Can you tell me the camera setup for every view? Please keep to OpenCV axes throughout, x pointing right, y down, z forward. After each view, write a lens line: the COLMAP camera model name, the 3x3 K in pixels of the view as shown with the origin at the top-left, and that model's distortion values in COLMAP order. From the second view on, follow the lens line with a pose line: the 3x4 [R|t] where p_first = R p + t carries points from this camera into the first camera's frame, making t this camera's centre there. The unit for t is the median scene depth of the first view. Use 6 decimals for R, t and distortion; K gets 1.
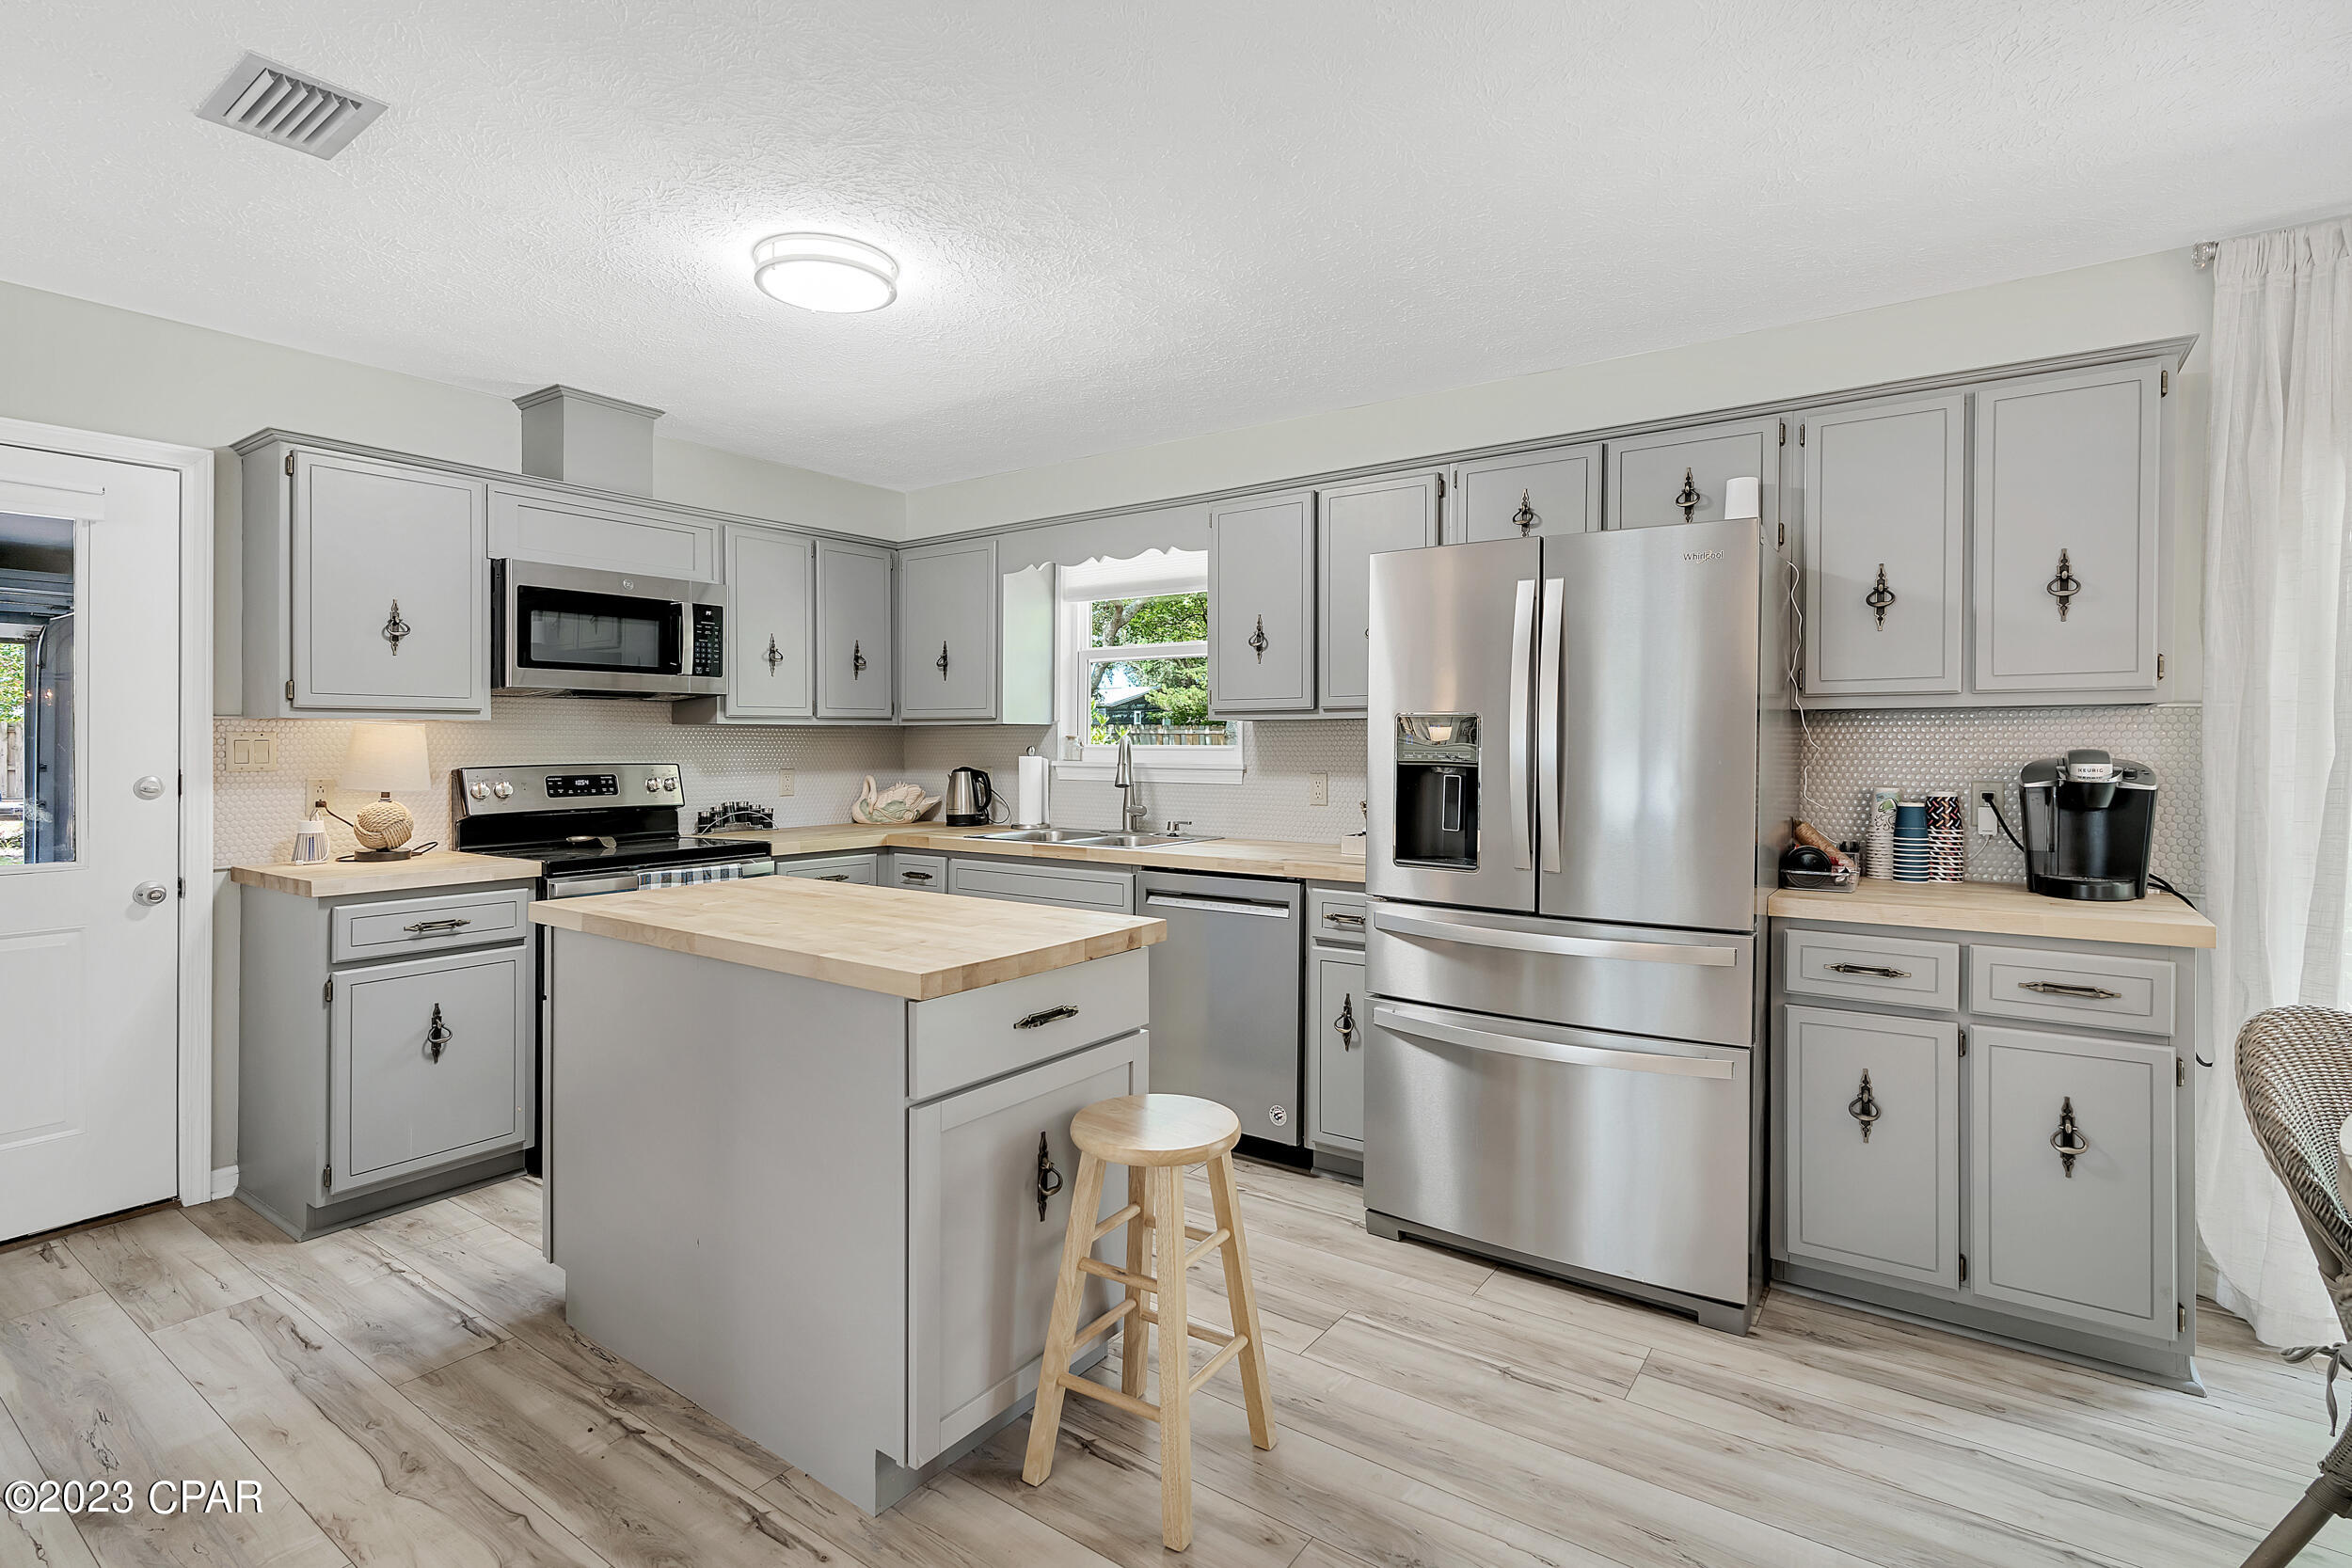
lens RADIAL K [[1128.5, 0, 1177.0], [0, 1128.5, 752.0], [0, 0, 1]] dist [-0.007354, 0.000332]
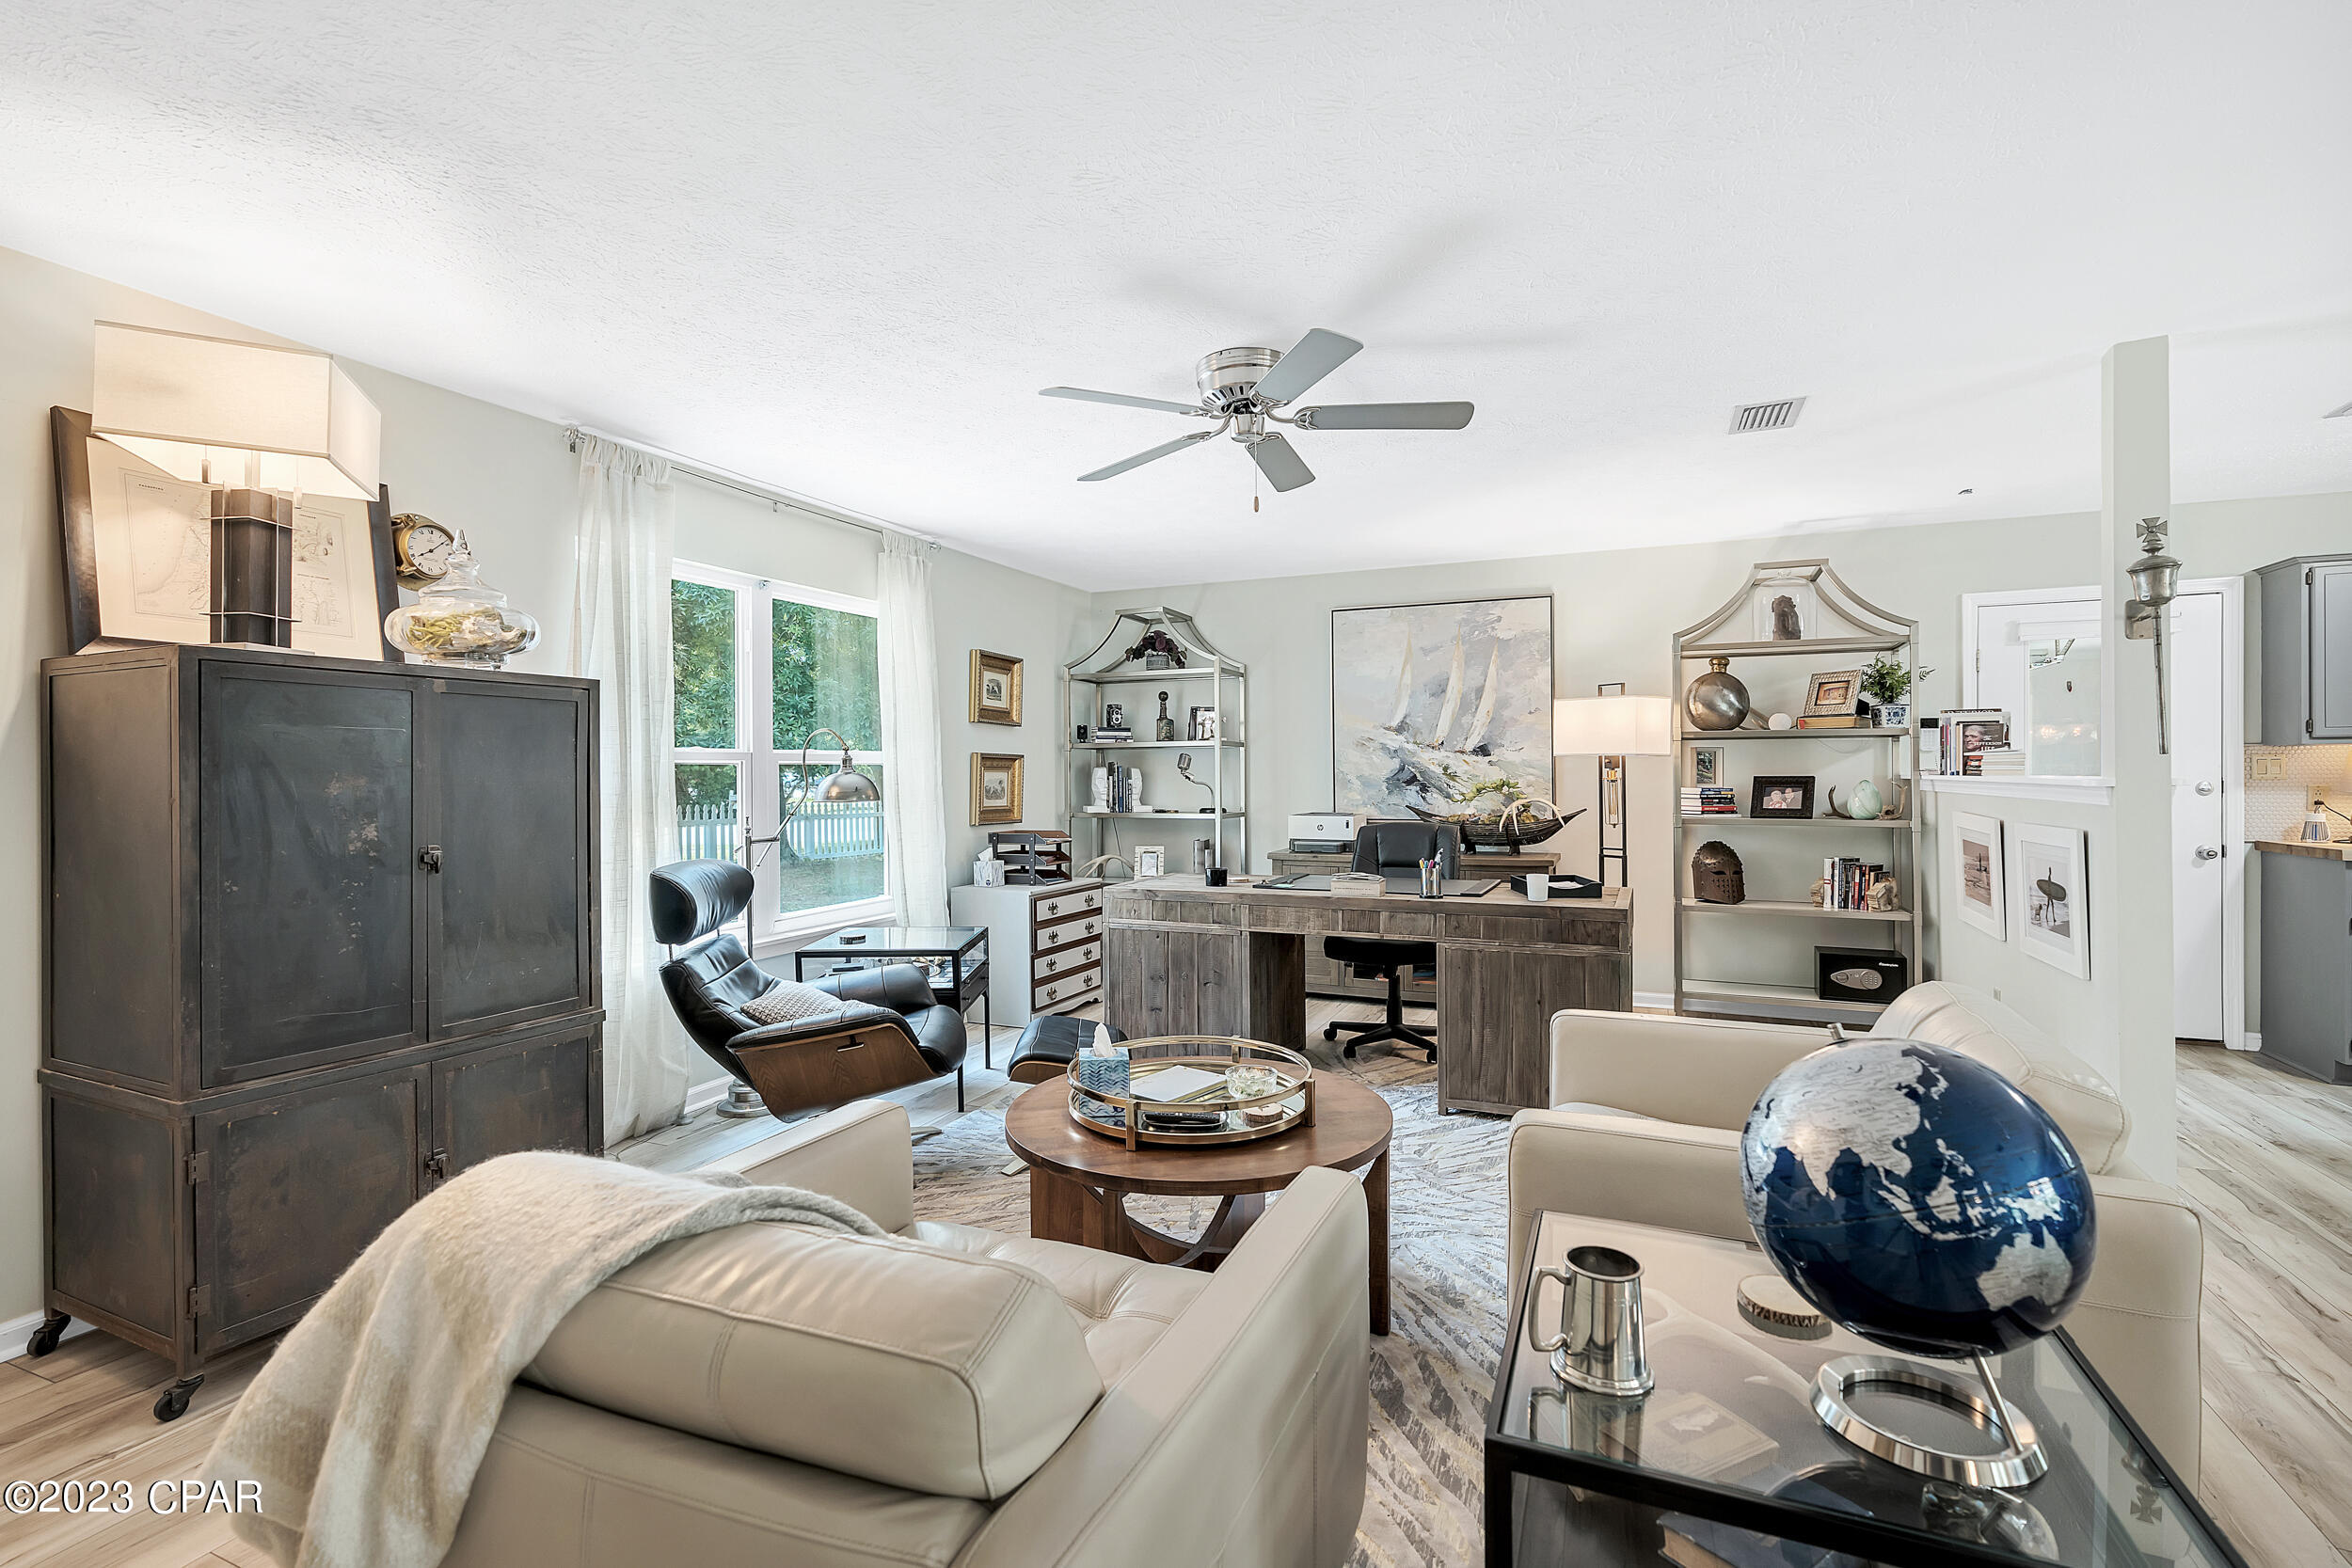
lens RADIAL K [[1065.8, 0, 1179.3], [0, 1065.8, 771.5], [0, 0, 1]] dist [-0.015461, 0.005795]
pose [[0.210602, -0.001034, -0.977571, 0.288273], [-0.002160, 0.999997, -0.001523, 0.012292], [0.977570, 0.002433, 0.210599, -0.810895]]
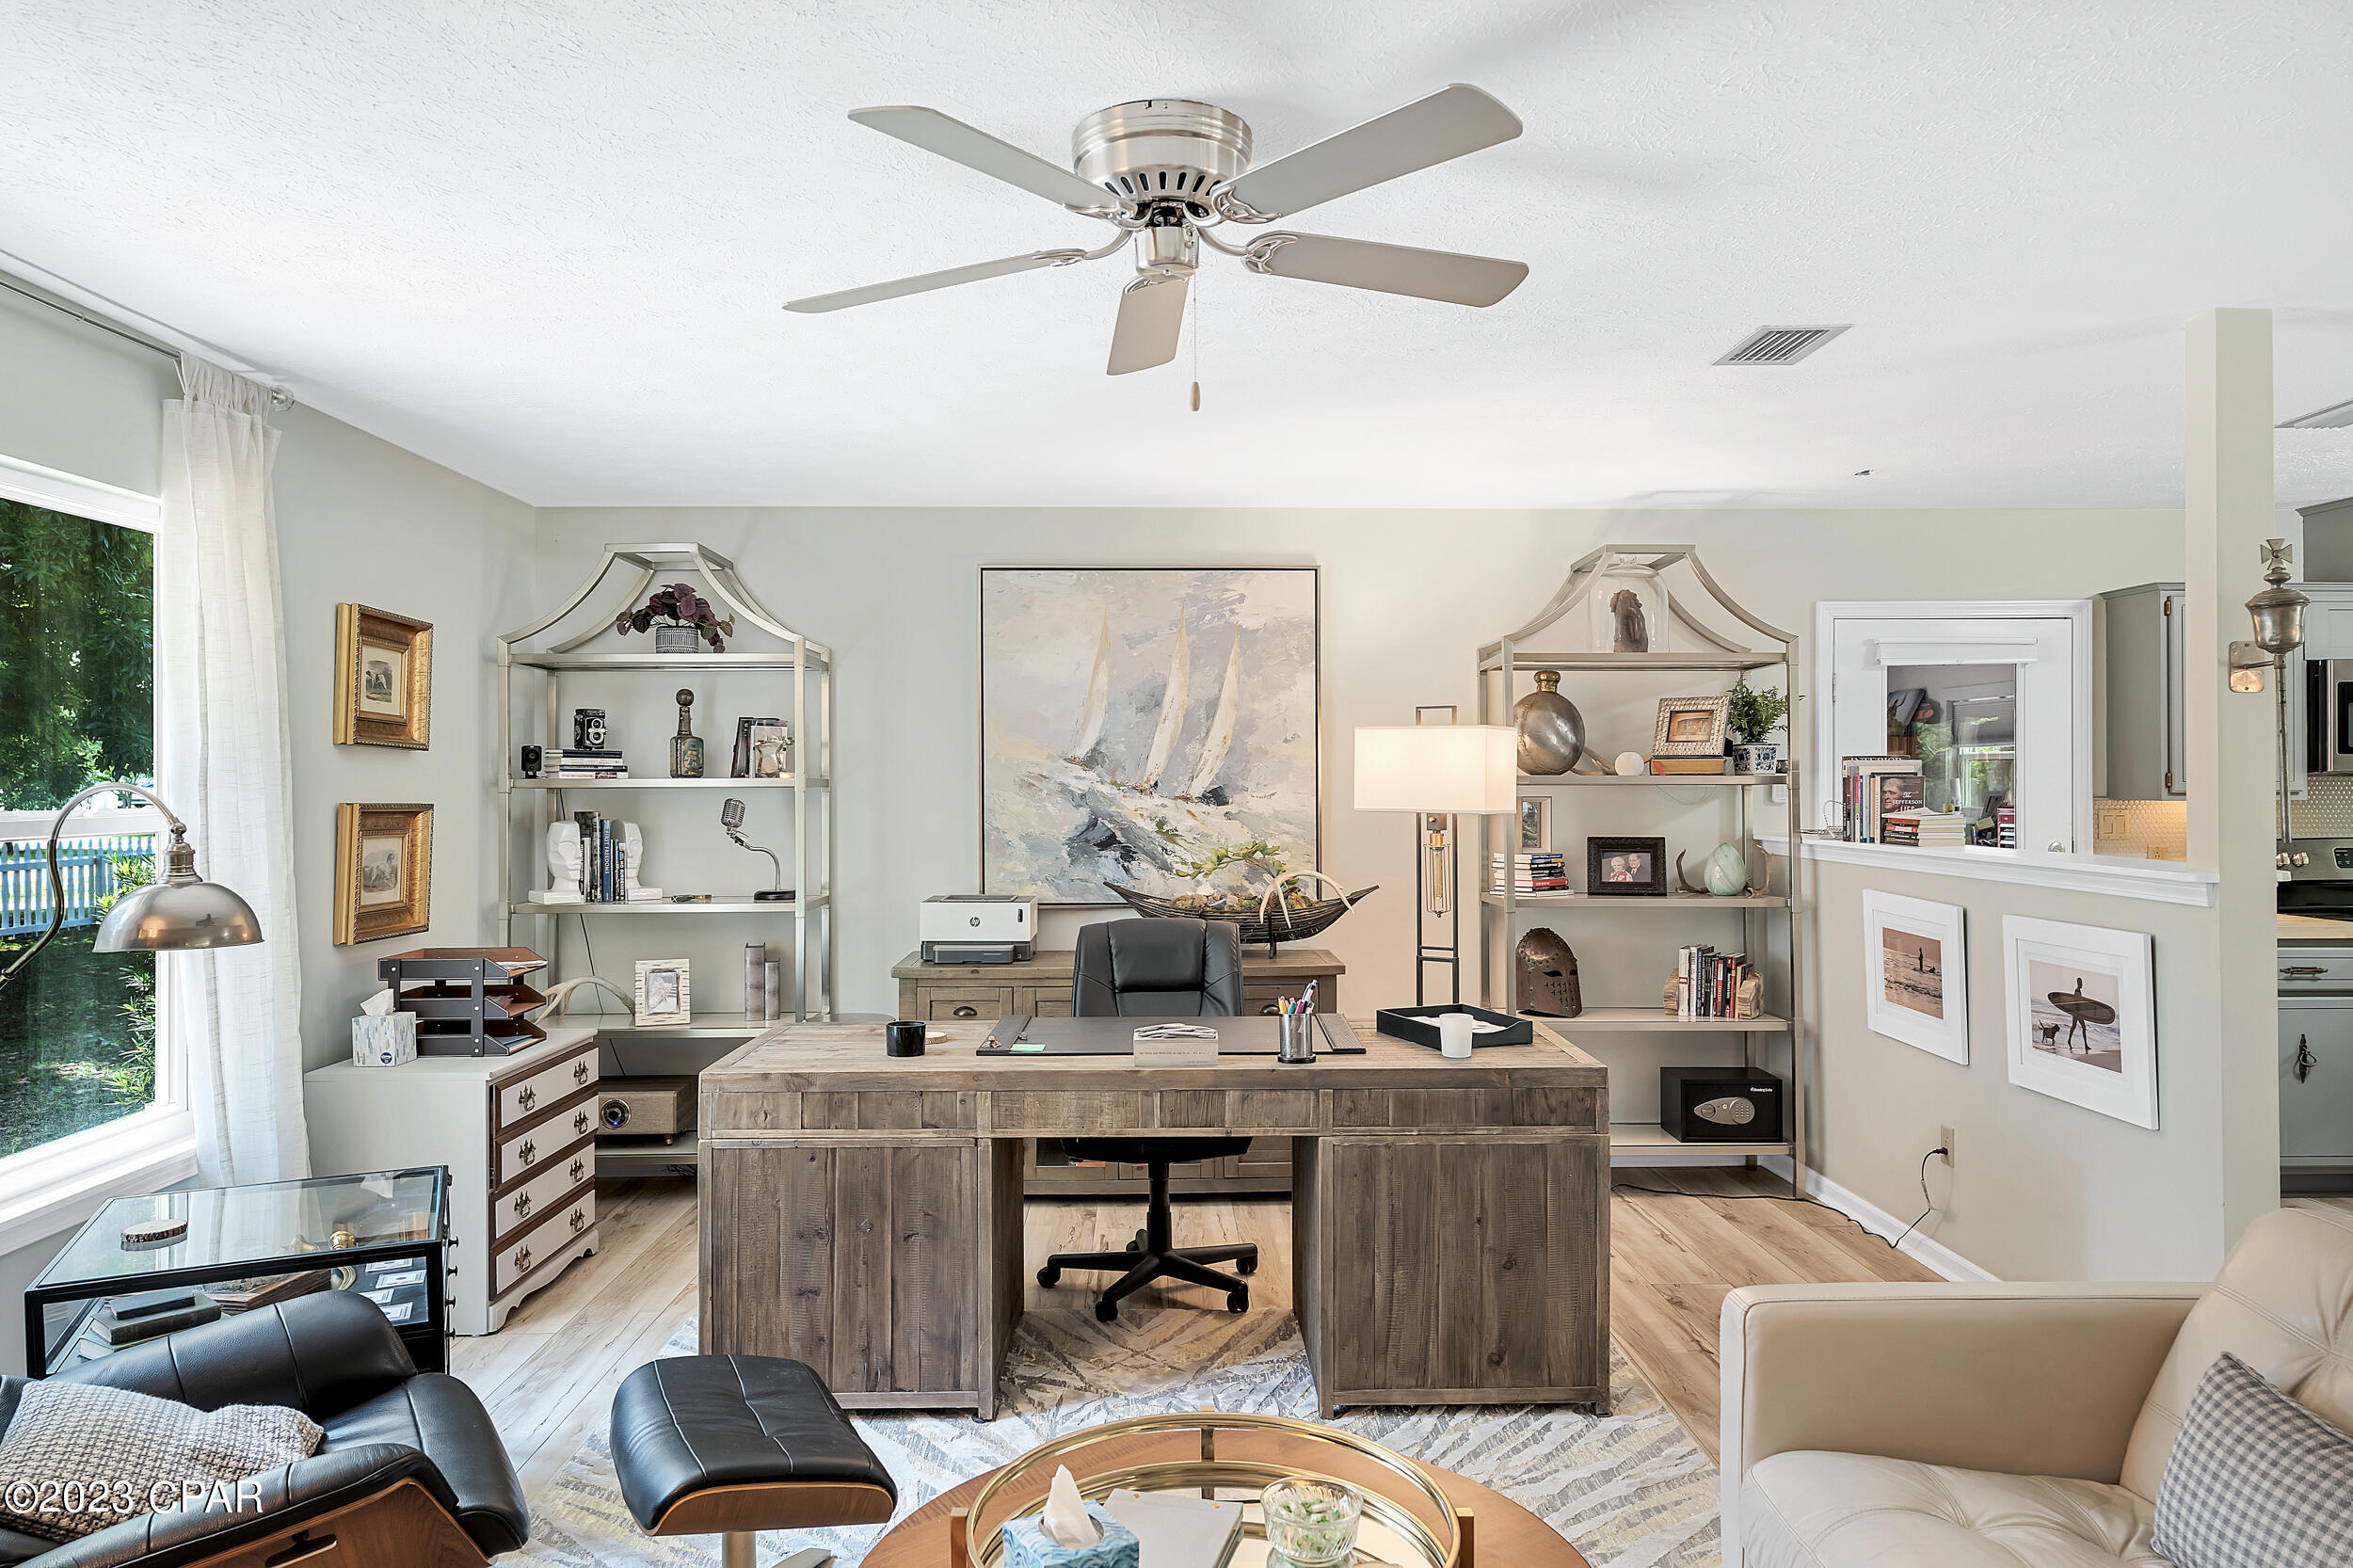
lens RADIAL K [[1525.9, 0, 1184.0], [0, 1525.9, 767.3], [0, 0, 1]] dist [-0.004502, 0.004652]
pose [[0.602829, -0.008110, -0.797829, -0.068380], [-0.003820, 0.999908, -0.013051, -0.043122], [0.797861, 0.010915, 0.602742, -1.003279]]
